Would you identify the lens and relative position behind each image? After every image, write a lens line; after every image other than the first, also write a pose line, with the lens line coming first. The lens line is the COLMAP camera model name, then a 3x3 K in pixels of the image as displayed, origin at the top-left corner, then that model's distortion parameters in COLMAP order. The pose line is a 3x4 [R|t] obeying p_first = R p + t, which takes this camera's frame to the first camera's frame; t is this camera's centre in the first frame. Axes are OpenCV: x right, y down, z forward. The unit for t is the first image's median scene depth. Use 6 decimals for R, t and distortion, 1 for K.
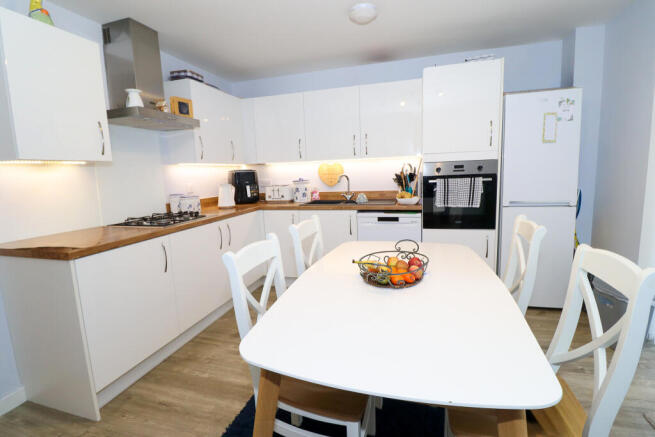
lens RADIAL K [[303.3, 0, 329.2], [0, 303.3, 214.8], [0, 0, 1]] dist [-0.000837, -0.000127]
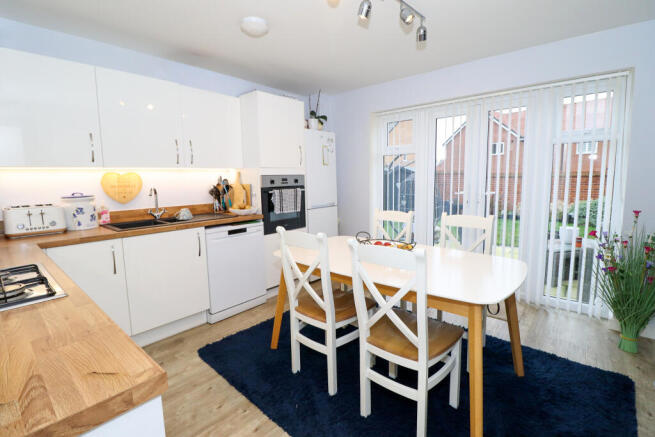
lens RADIAL K [[303.3, 0, 329.2], [0, 303.3, 214.8], [0, 0, 1]] dist [-0.000837, -0.000127]
pose [[0.407423, -0.081489, 0.909596, -0.568823], [0.132484, 0.990748, 0.029418, -0.027891], [-0.903579, 0.108522, 0.414450, 0.320730]]
